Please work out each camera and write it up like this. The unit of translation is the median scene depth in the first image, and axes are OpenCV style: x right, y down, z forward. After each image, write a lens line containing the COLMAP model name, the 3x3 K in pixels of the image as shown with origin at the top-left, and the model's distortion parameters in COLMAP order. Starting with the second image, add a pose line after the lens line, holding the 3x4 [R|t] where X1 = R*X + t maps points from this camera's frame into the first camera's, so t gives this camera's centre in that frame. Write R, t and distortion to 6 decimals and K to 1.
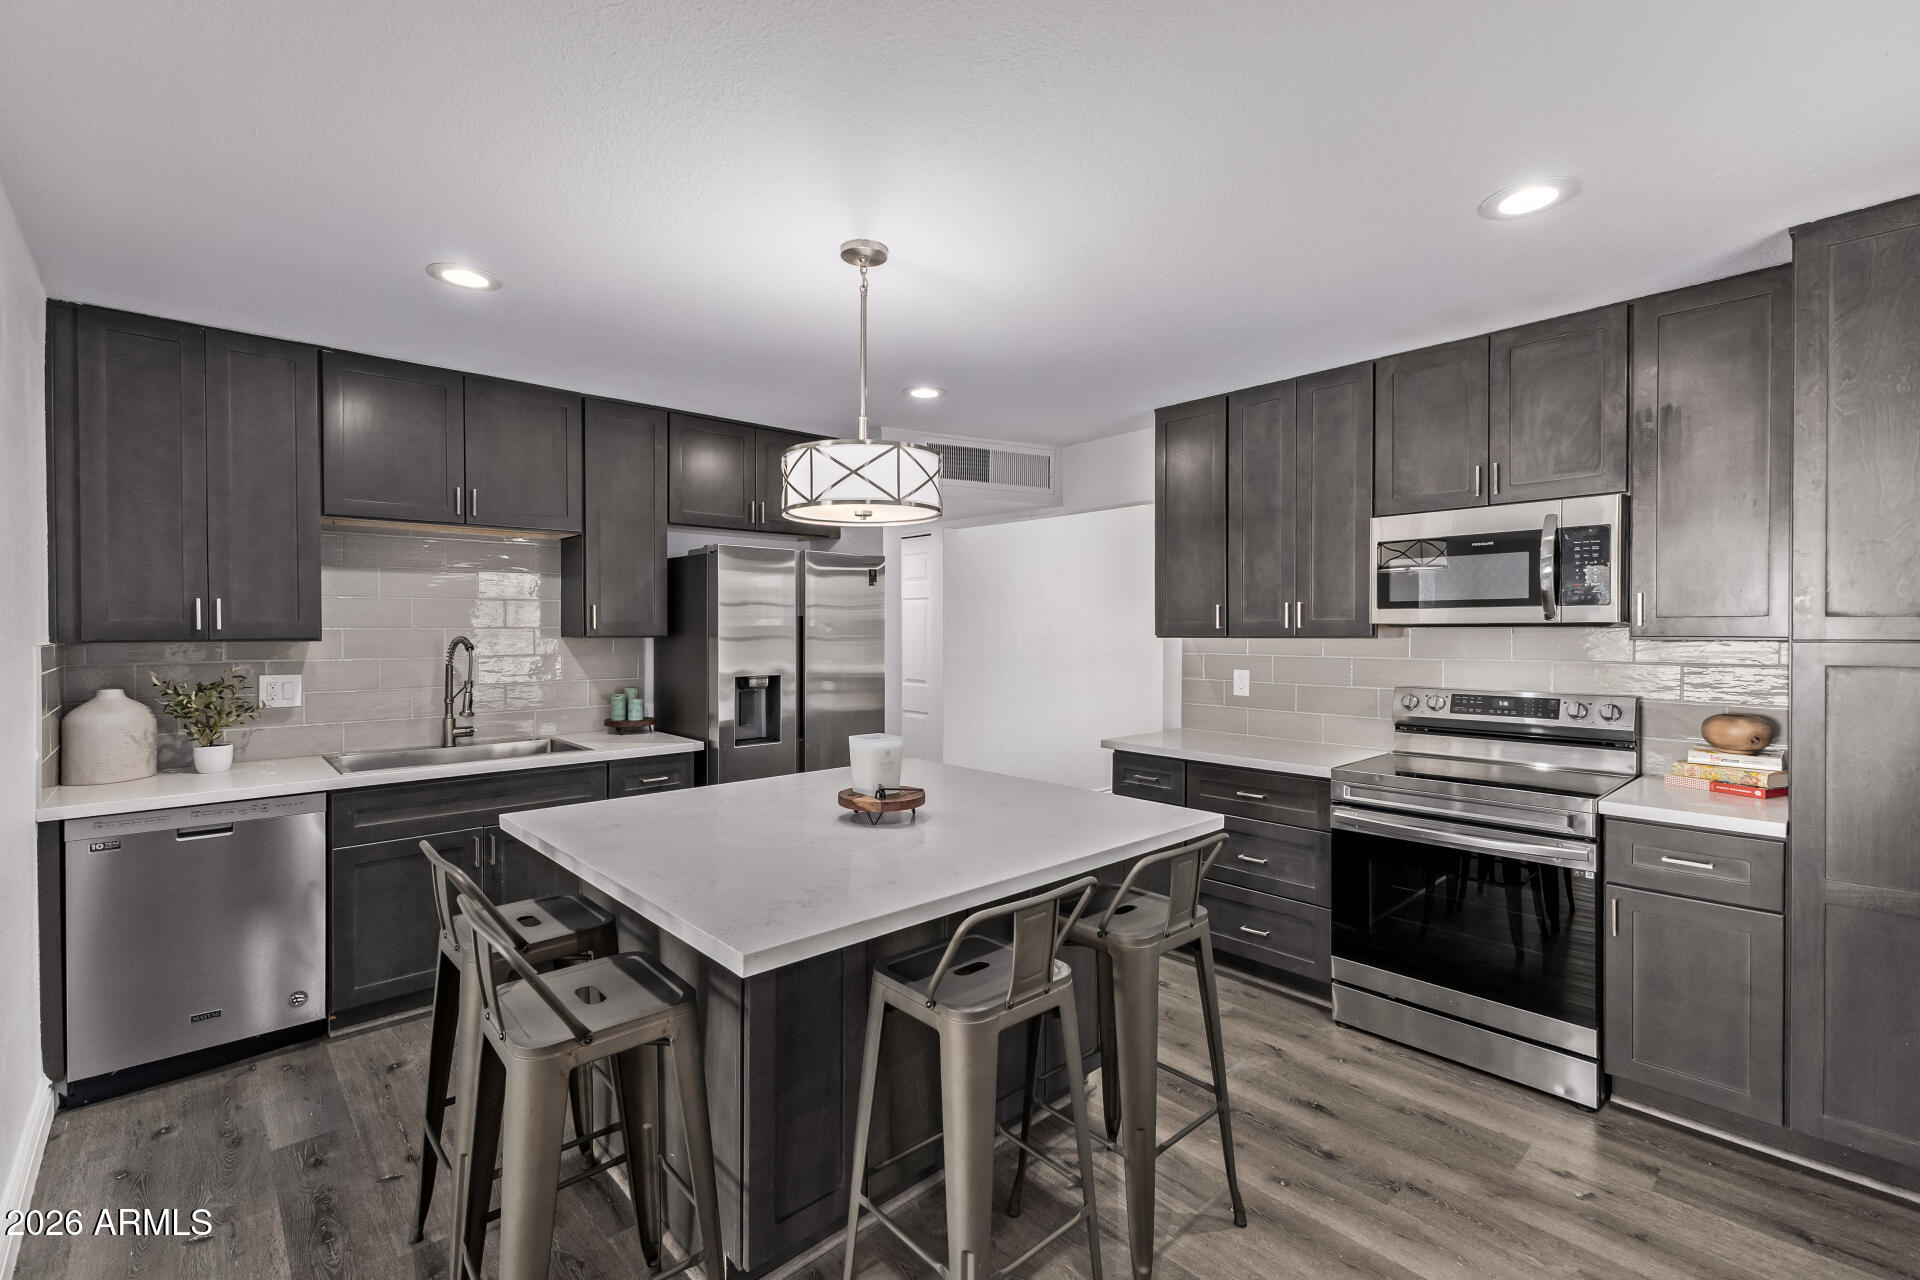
lens RADIAL K [[840.1, 0, 974.3], [0, 840.1, 637.0], [0, 0, 1]] dist [0.000880, 0.000231]
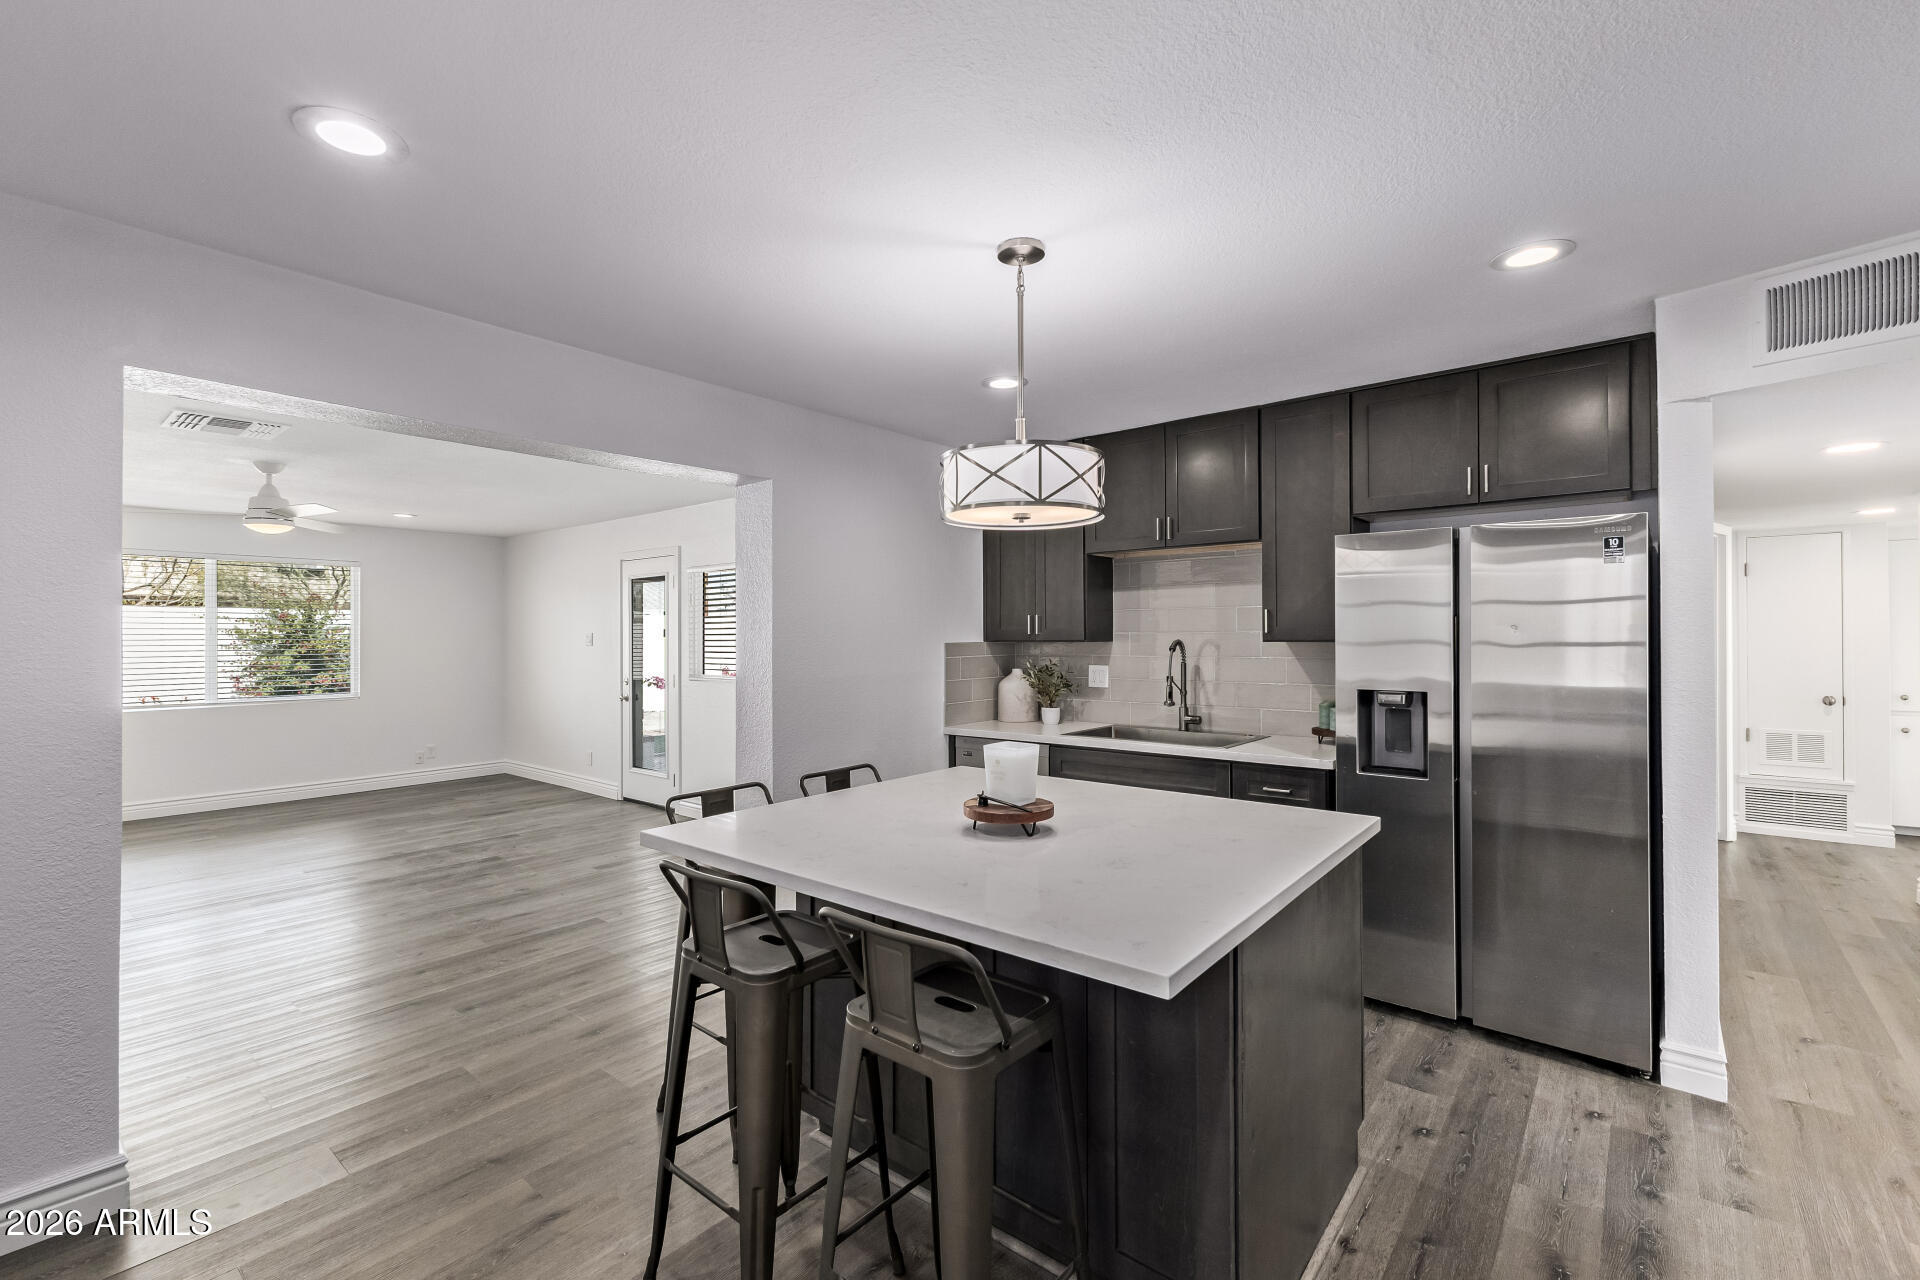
lens RADIAL K [[840.1, 0, 974.1], [0, 840.1, 642.0], [0, 0, 1]] dist [0.000880, 0.000231]
pose [[0.154301, 0.006419, -0.988003, 0.532452], [-0.008122, 0.999953, 0.005228, -0.000747], [0.987990, 0.007218, 0.154346, 0.521660]]
